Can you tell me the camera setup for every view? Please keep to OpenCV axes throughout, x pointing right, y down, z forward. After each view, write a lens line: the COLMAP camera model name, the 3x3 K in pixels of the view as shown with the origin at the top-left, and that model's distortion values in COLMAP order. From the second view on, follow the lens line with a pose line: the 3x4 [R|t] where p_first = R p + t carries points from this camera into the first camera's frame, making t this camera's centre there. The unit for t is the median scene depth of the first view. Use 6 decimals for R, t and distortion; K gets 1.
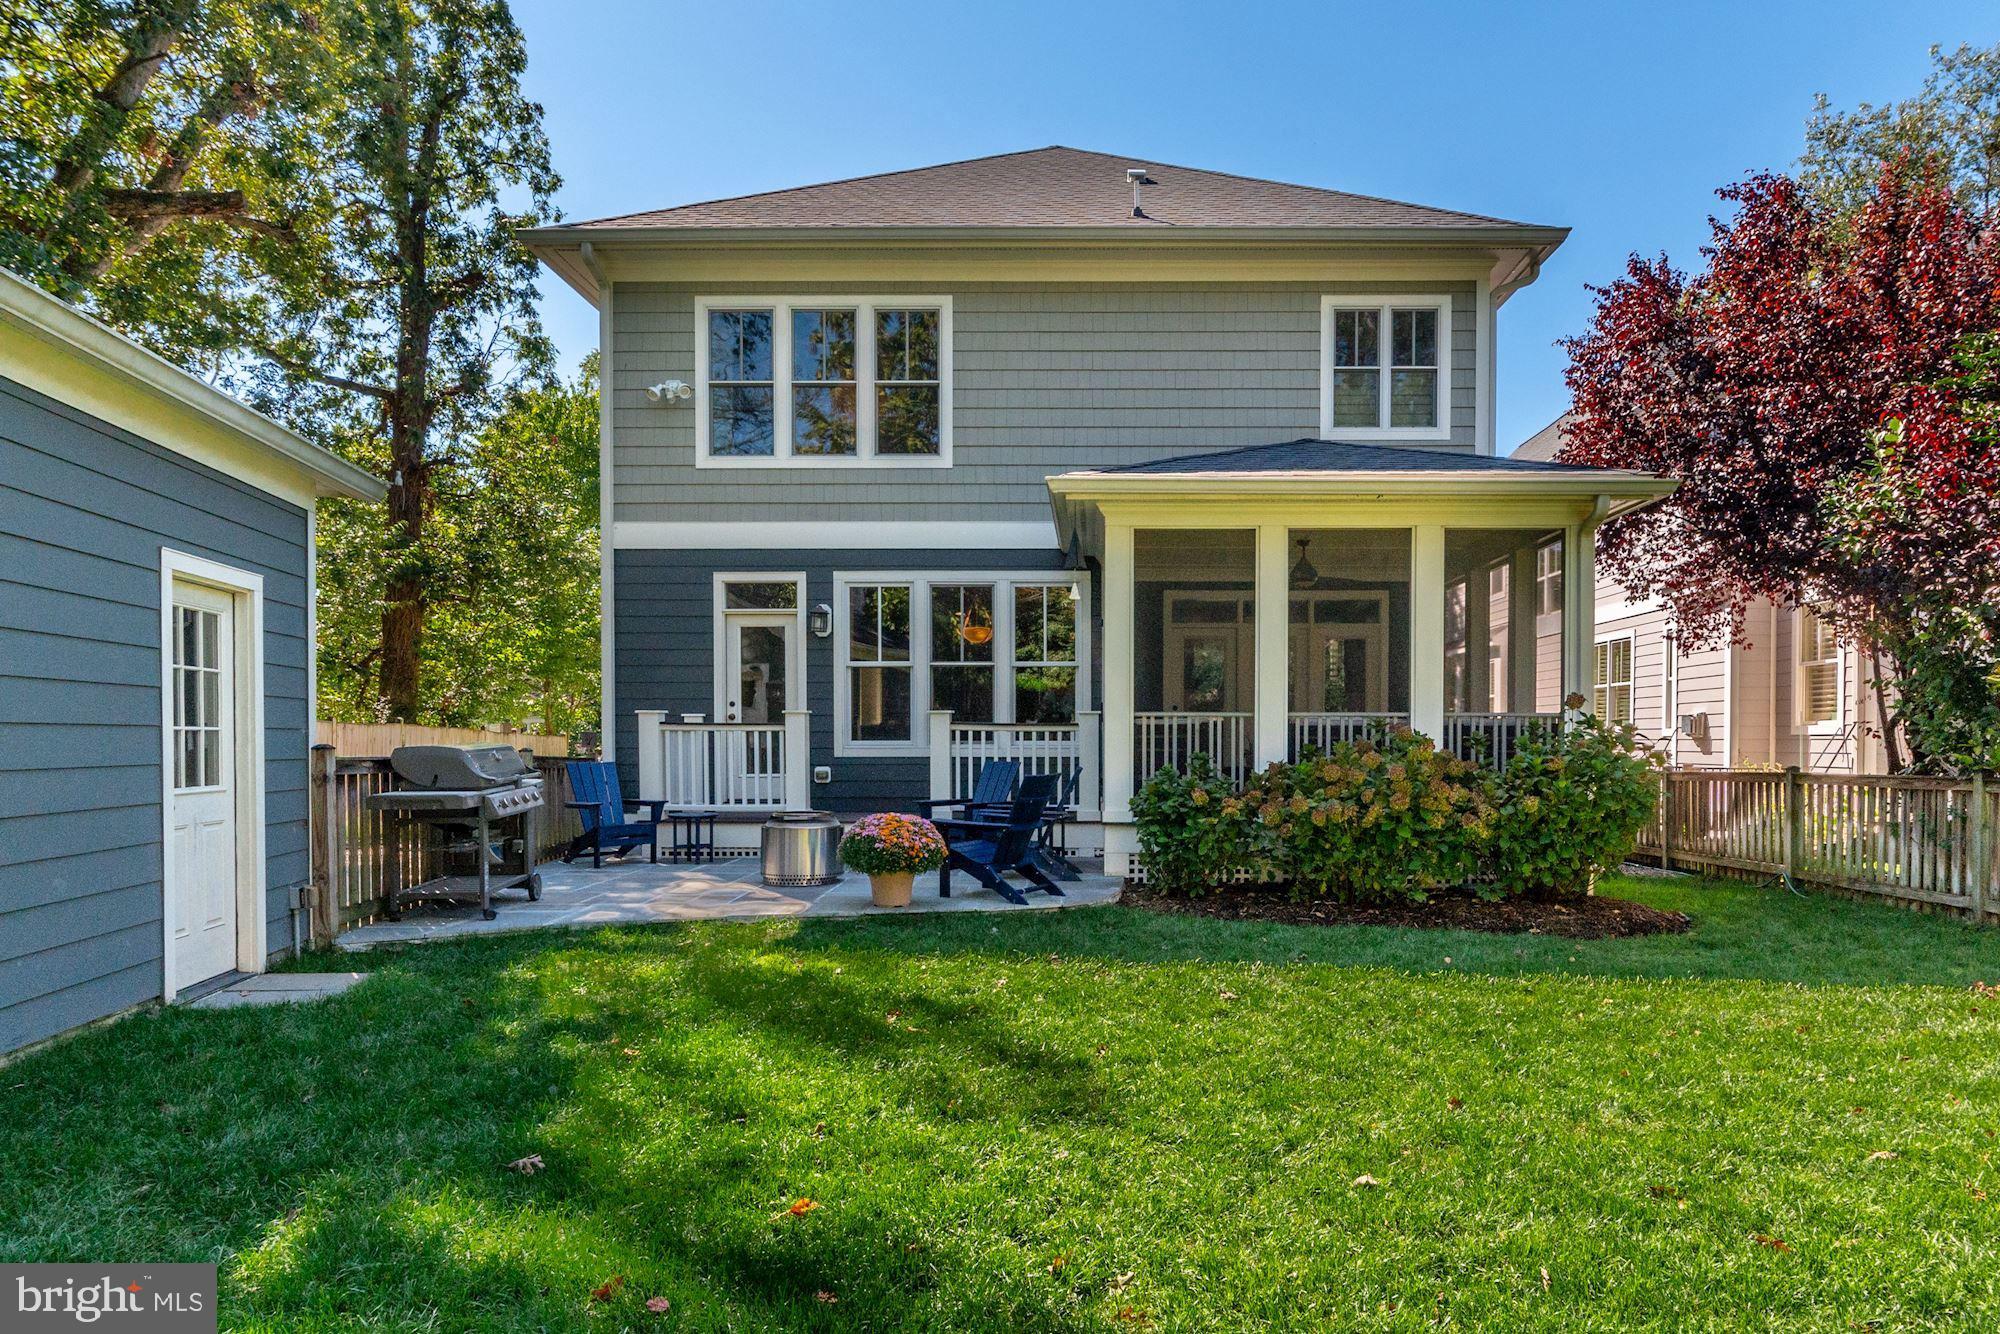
lens RADIAL K [[1174.5, 0, 1077.1], [0, 1174.5, 746.7], [0, 0, 1]] dist [0.000047, -0.001647]
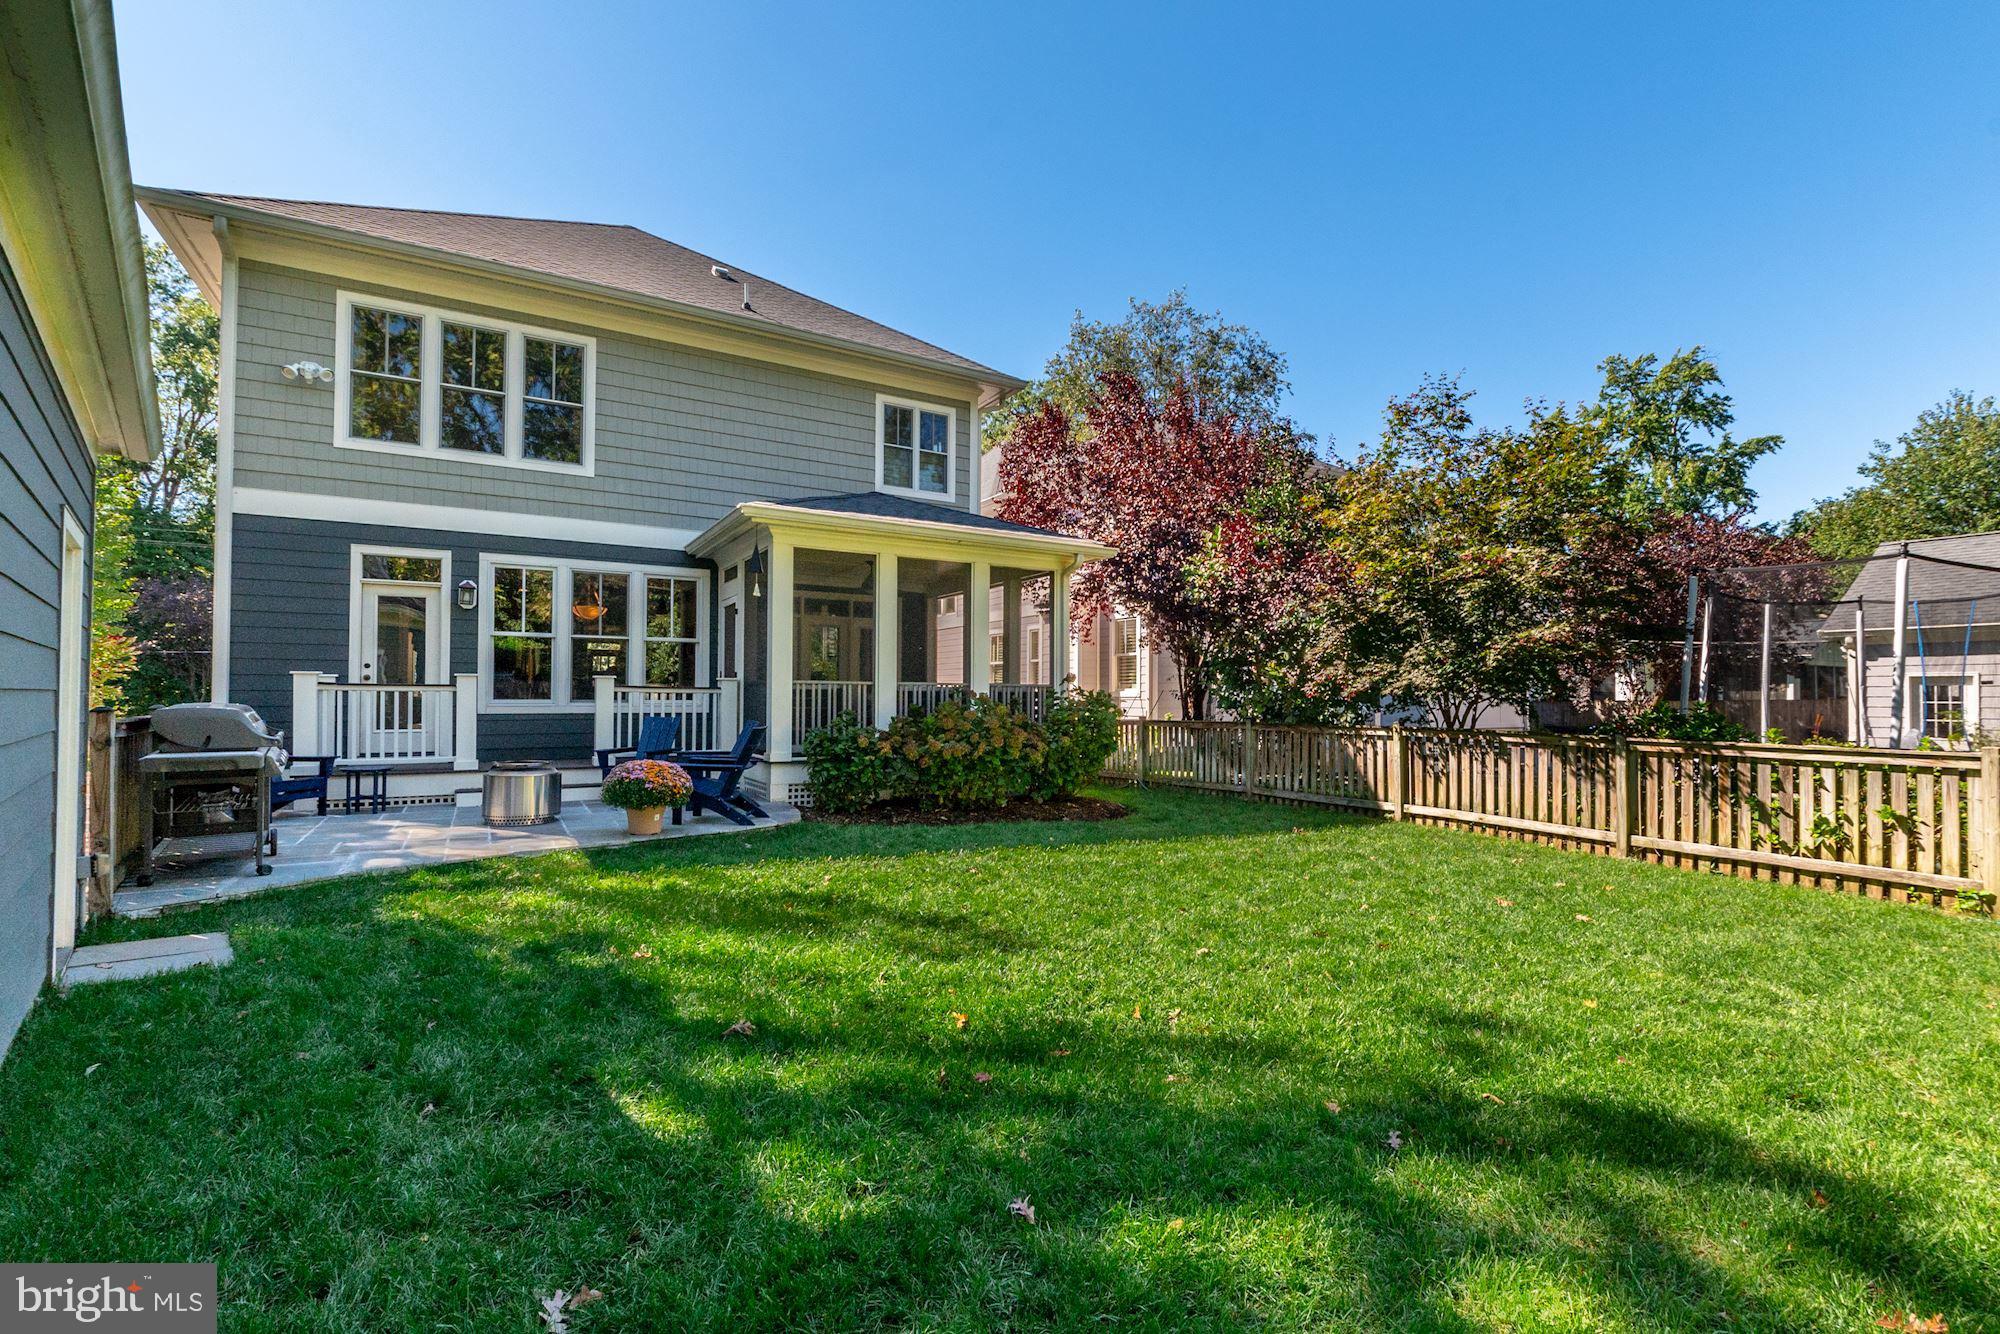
lens RADIAL K [[882.7, 0, 1001.0], [0, 882.7, 676.0], [0, 0, 1]] dist [-0.003632, -0.000524]
pose [[0.856504, 0.015720, 0.515901, -0.216457], [-0.001053, 0.999587, -0.028709, -0.004205], [-0.516139, 0.024046, 0.856167, -0.003227]]
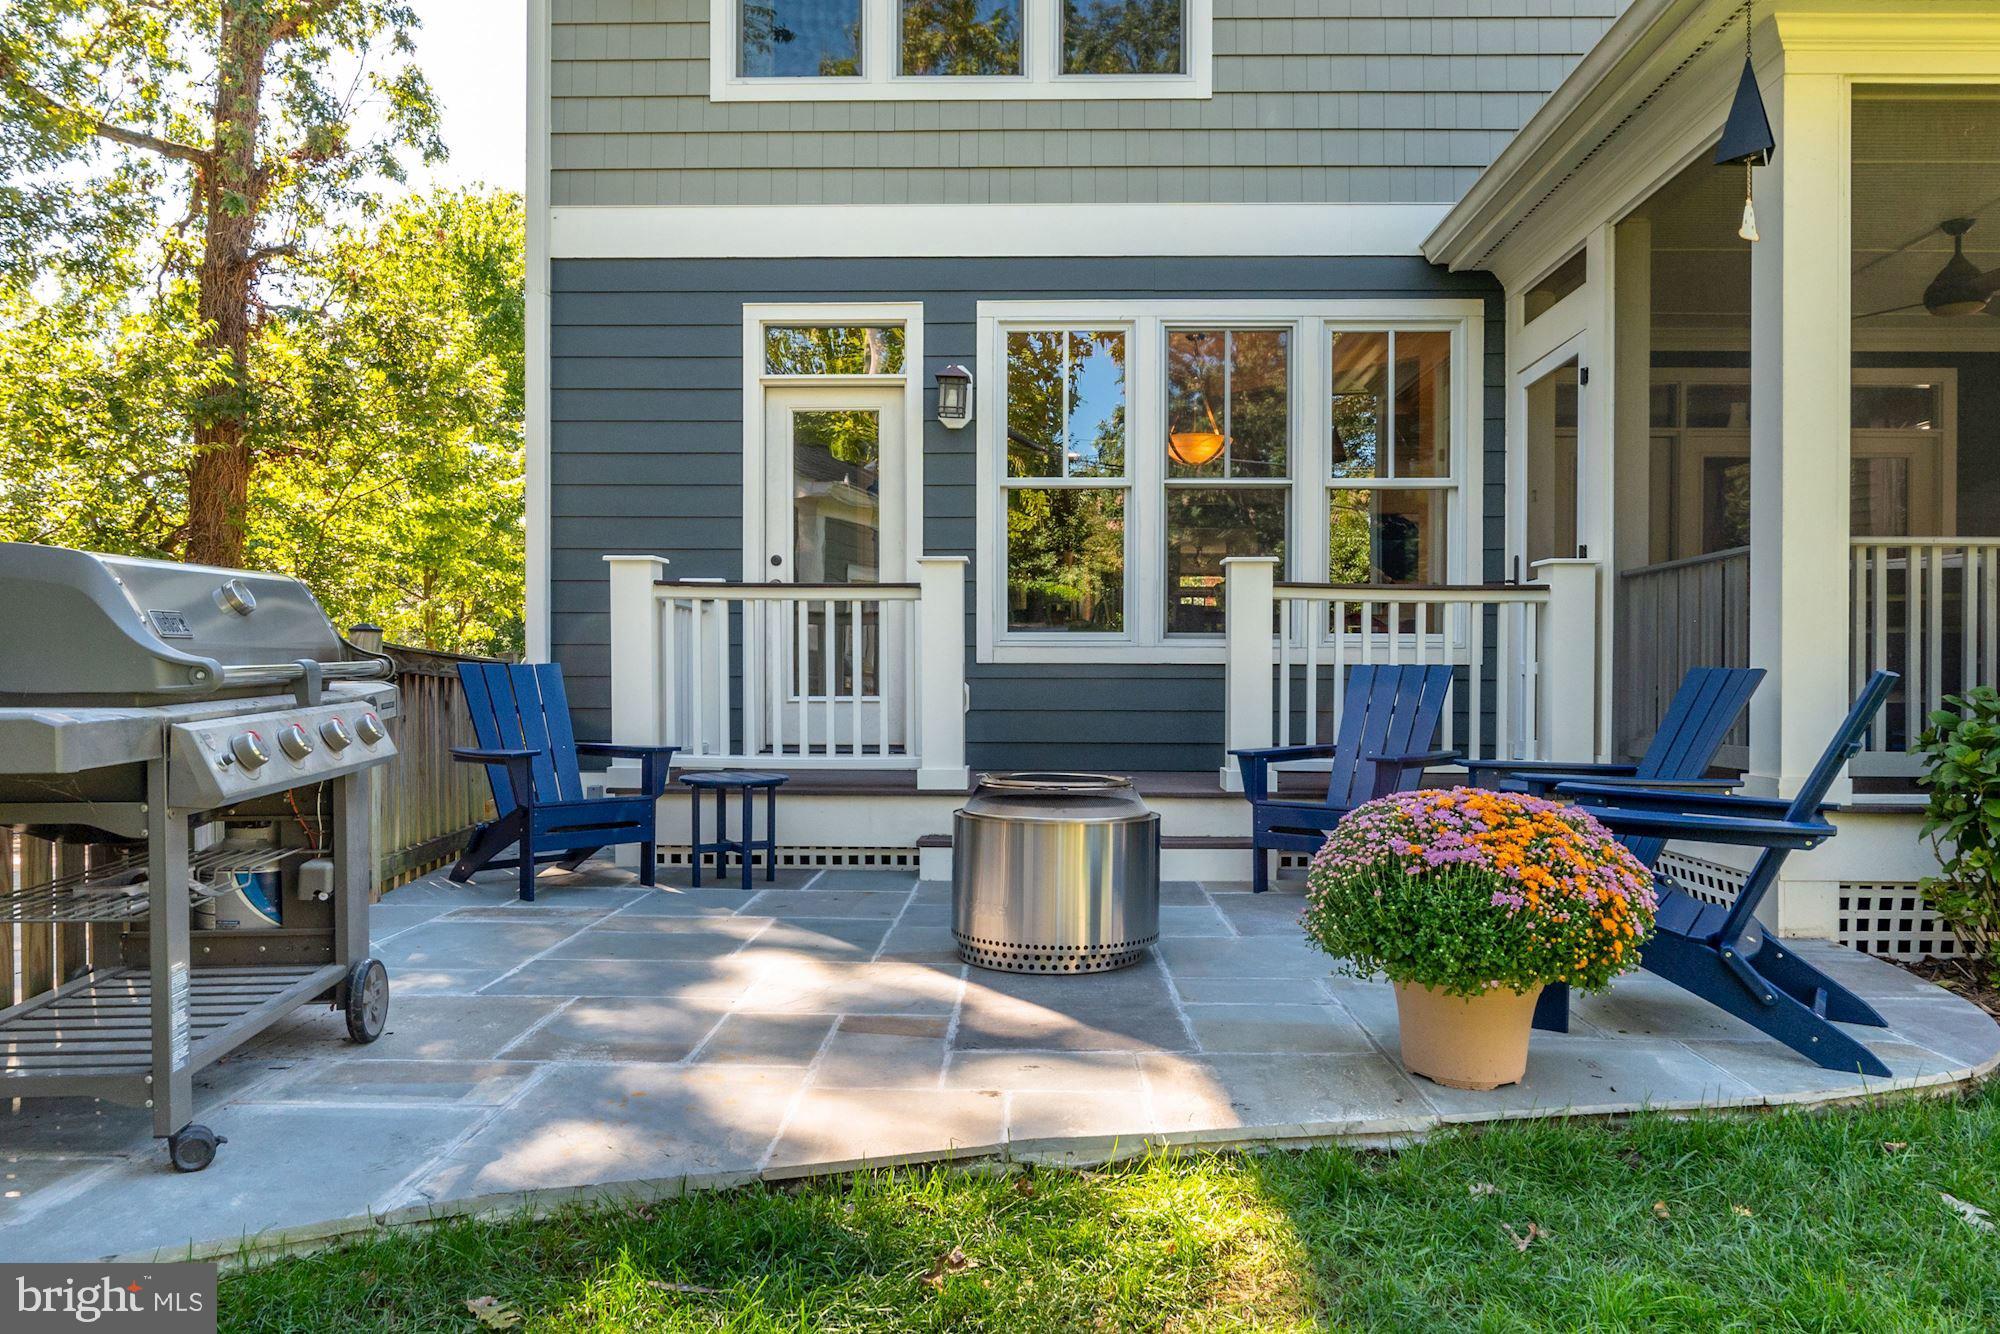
lens RADIAL K [[1324.5, 0, 1004.9], [0, 1324.5, 677.5], [0, 0, 1]] dist [0.002408, -0.003780]
pose [[0.999881, 0.003916, -0.014924, -0.188535], [-0.004044, 0.999955, -0.008539, 0.020248], [0.014890, 0.008598, 0.999852, 0.428967]]
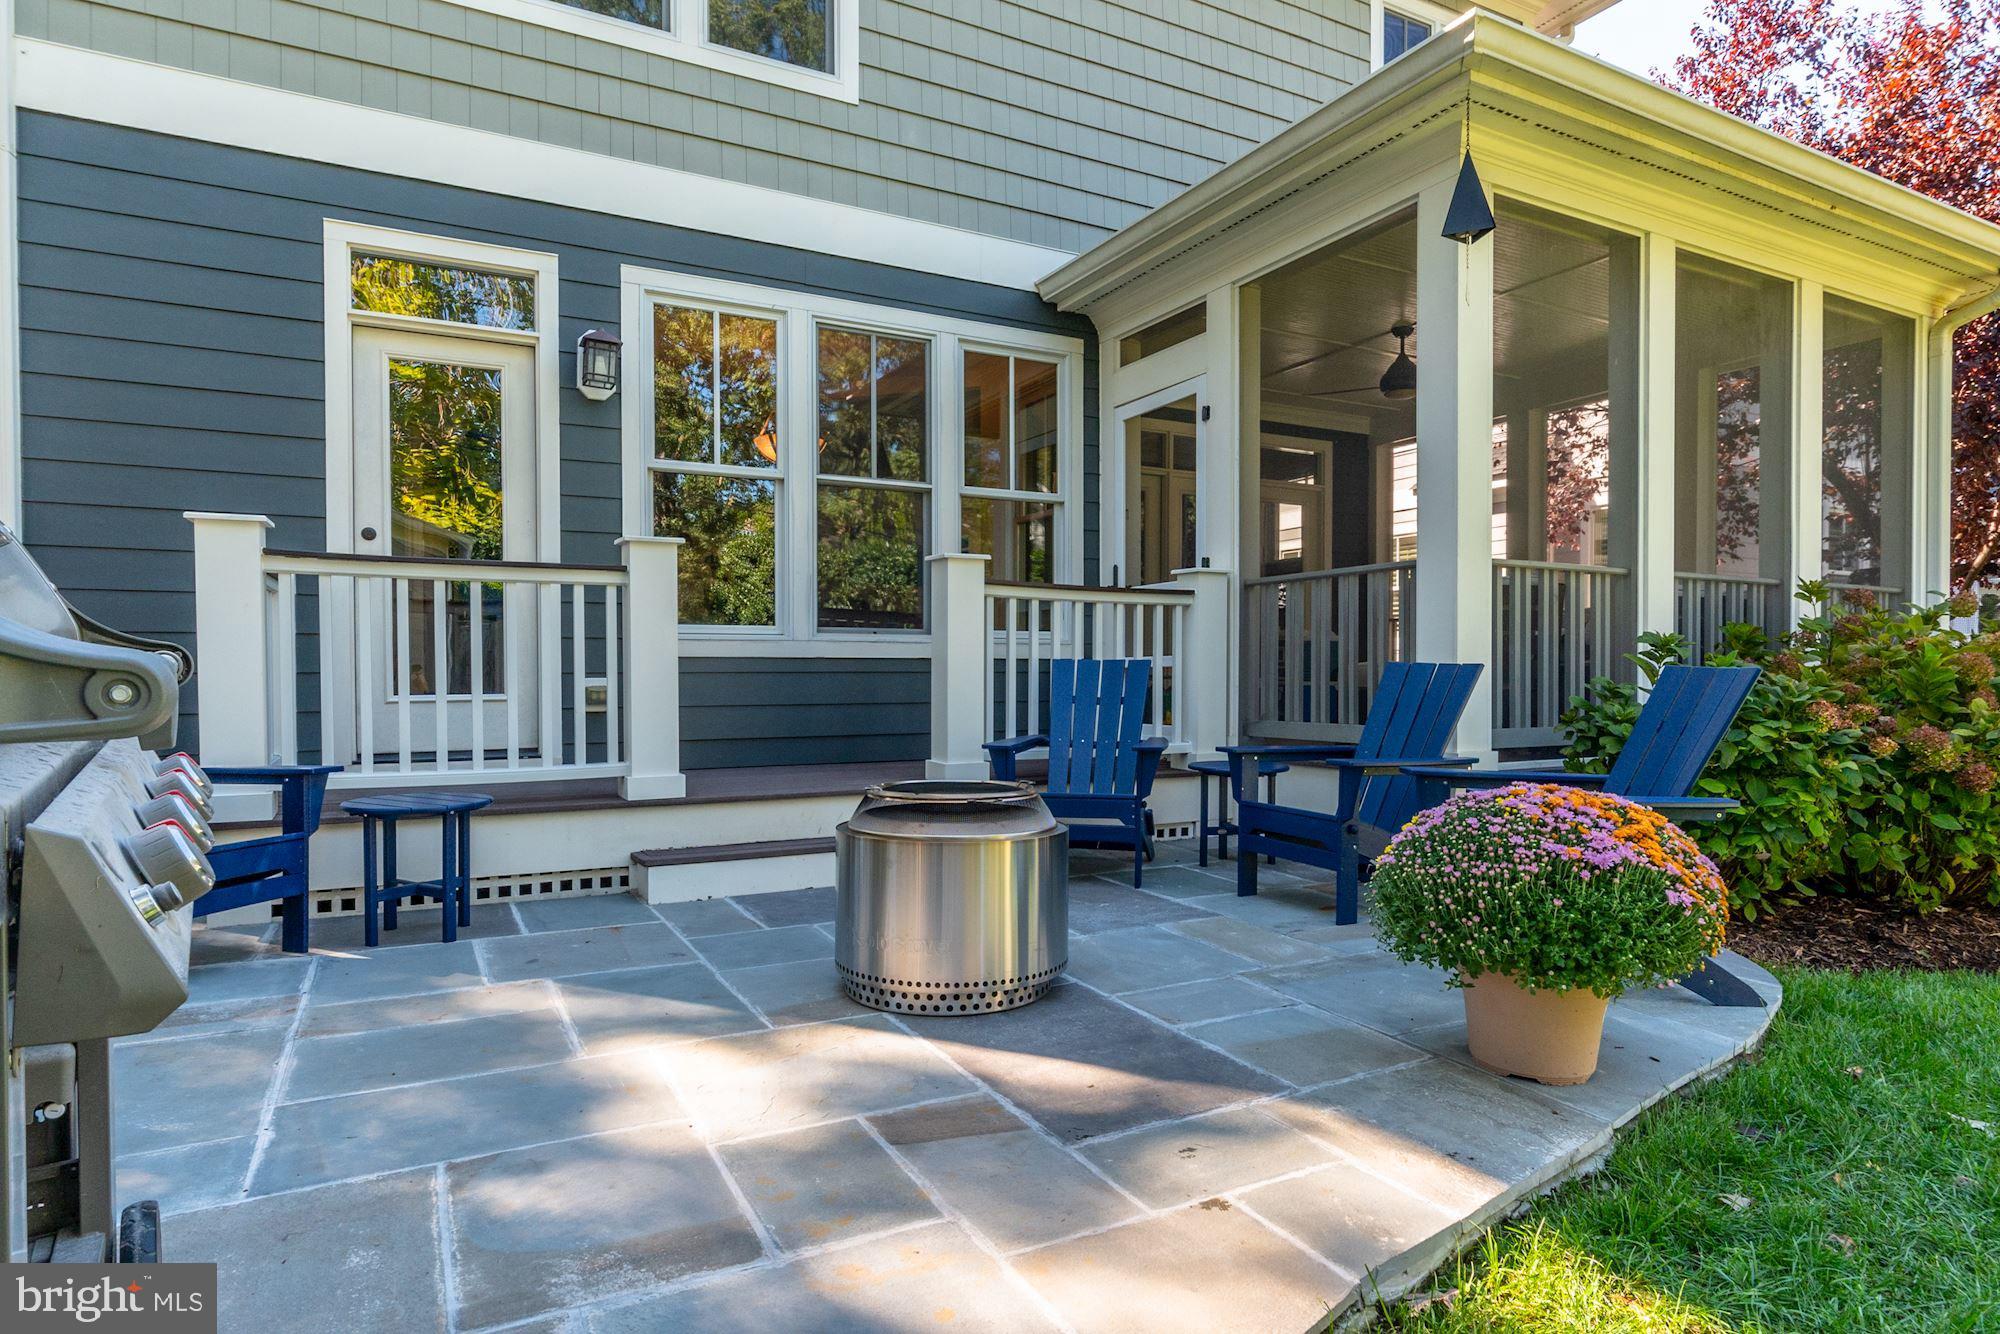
lens RADIAL K [[1115.6, 0, 998.6], [0, 1115.6, 681.9], [0, 0, 1]] dist [-0.000232, -0.000864]
pose [[0.878676, -0.005726, 0.477385, -0.293212], [0.004373, 0.999983, 0.003945, 0.018028], [-0.477399, -0.001378, 0.878685, 0.539748]]
